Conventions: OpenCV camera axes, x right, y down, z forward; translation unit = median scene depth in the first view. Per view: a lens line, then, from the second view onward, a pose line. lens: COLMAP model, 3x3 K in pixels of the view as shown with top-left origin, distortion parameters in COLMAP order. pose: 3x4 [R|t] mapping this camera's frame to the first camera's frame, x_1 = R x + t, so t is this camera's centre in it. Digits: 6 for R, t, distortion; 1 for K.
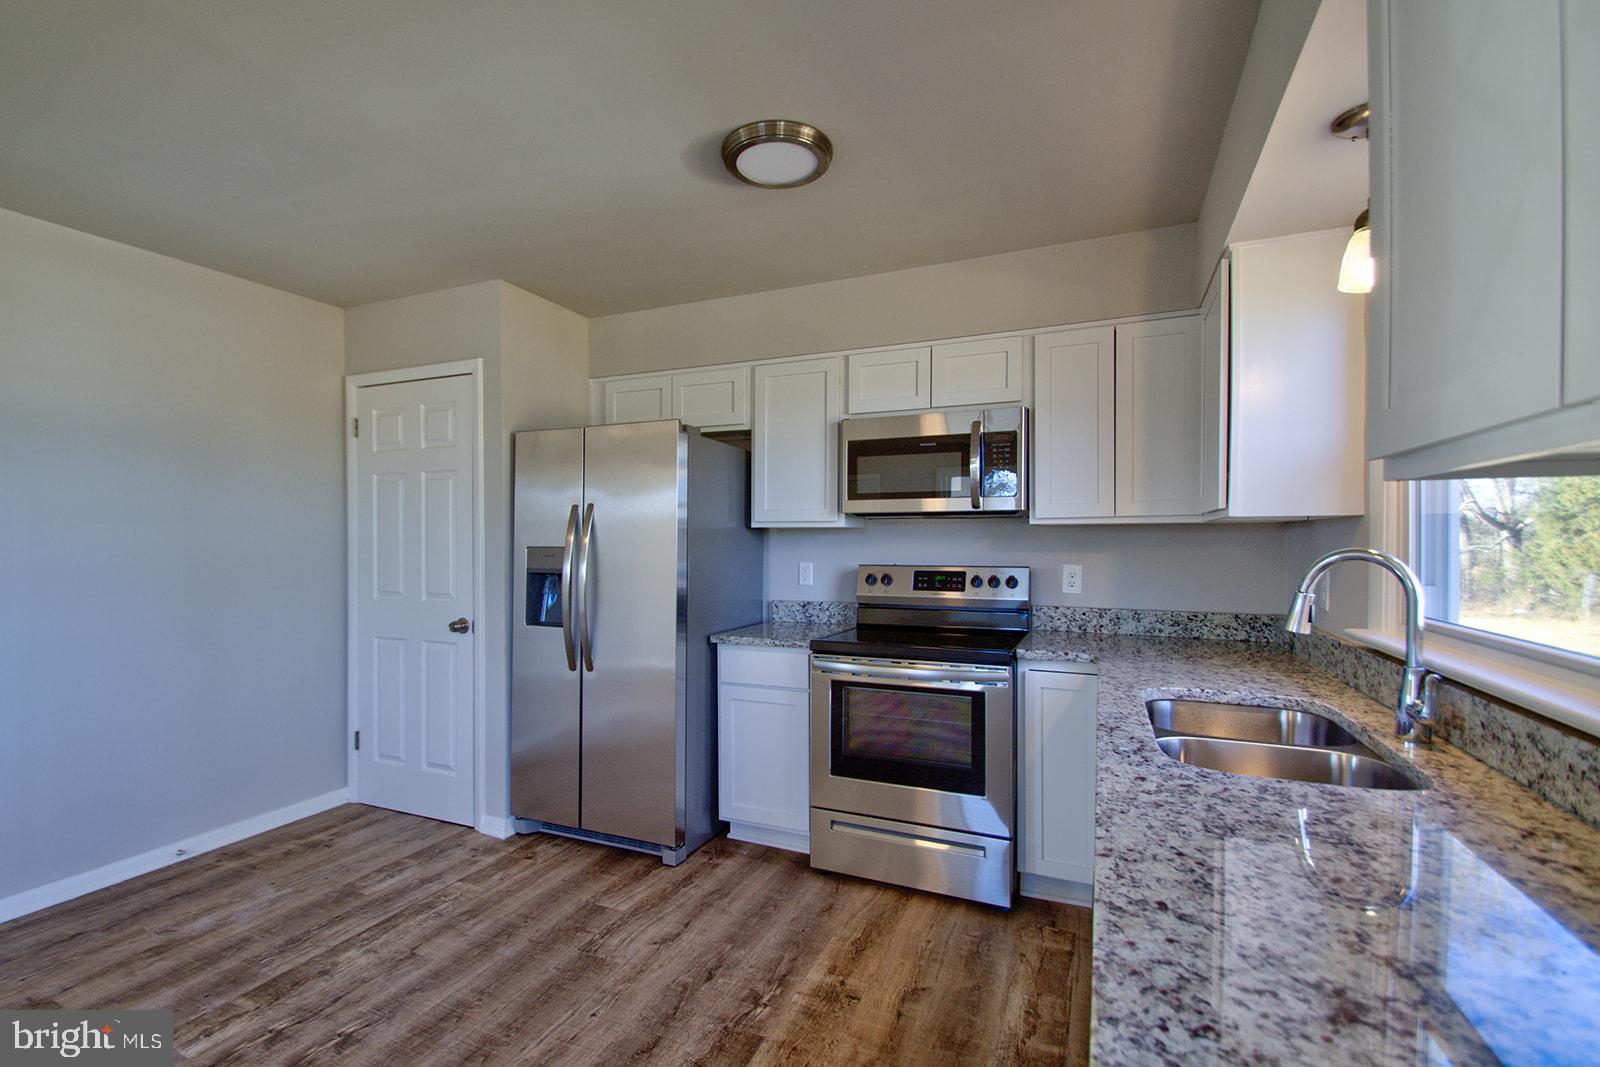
lens RADIAL K [[707.9, 0, 776.7], [0, 707.9, 548.2], [0, 0, 1]] dist [0.003857, -0.010300]
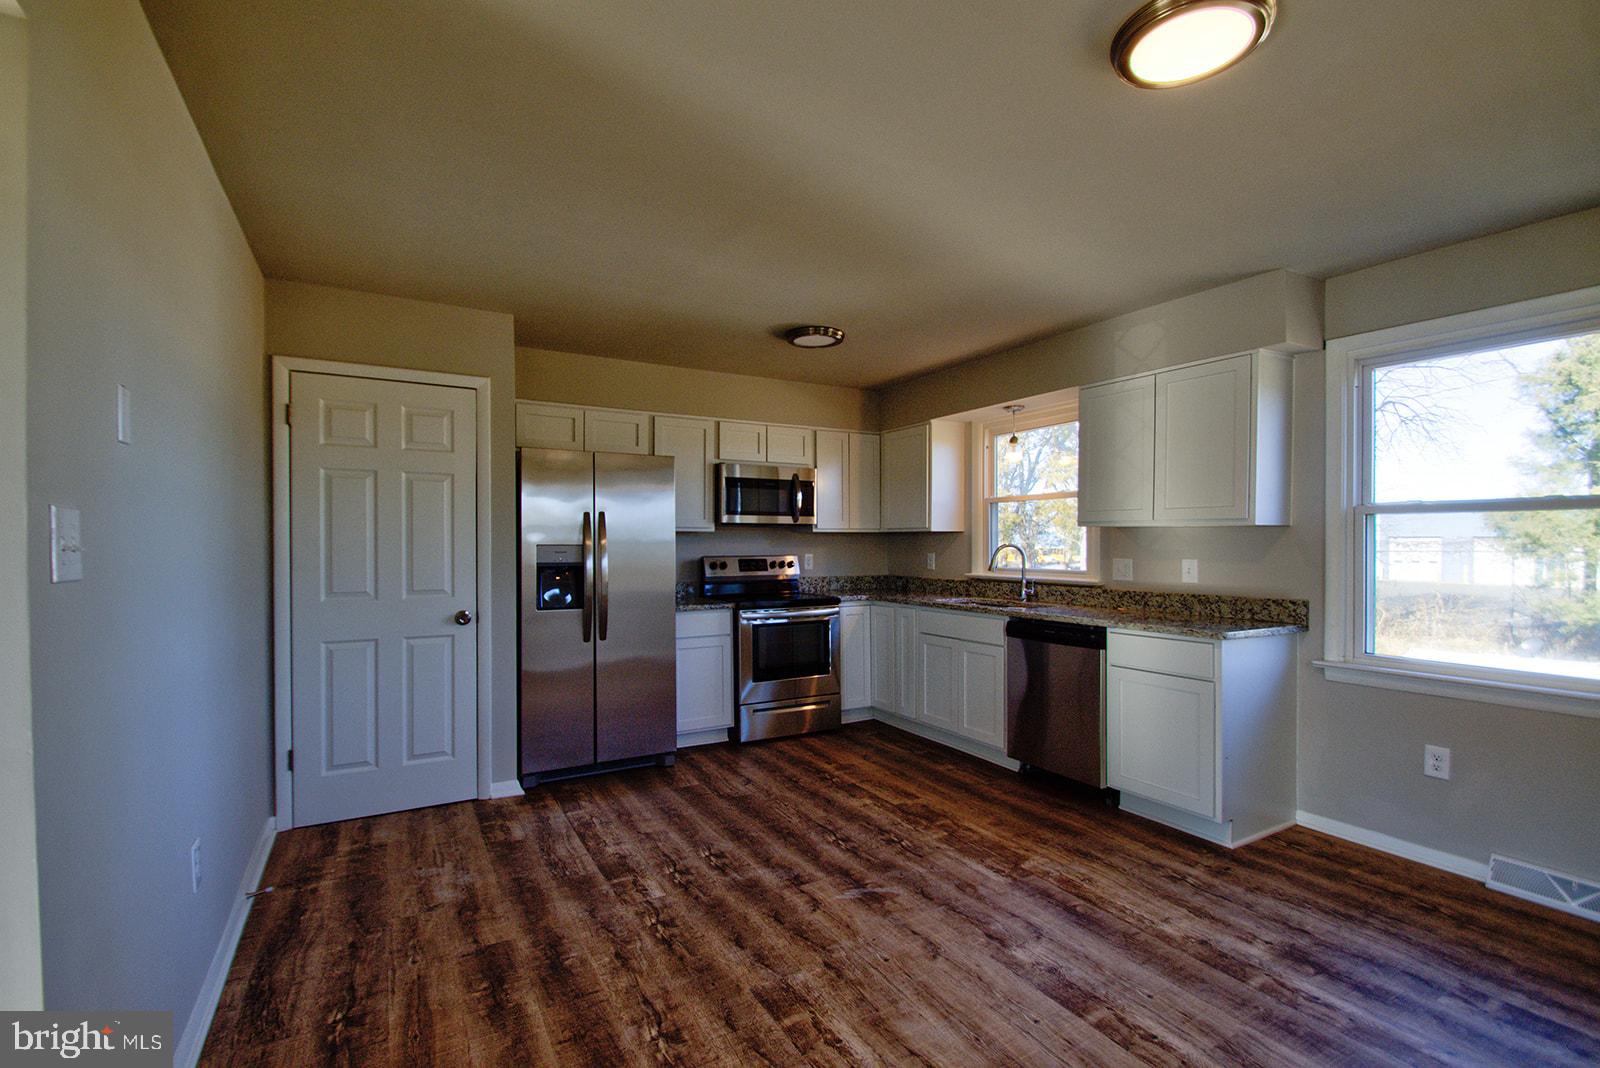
lens RADIAL K [[707.9, 0, 776.7], [0, 707.9, 548.7], [0, 0, 1]] dist [0.003857, -0.010300]
pose [[0.612891, -0.006812, 0.790138, -1.154542], [0.005685, 0.999975, 0.004211, 0.001619], [-0.790147, 0.001911, 0.612914, -0.055955]]
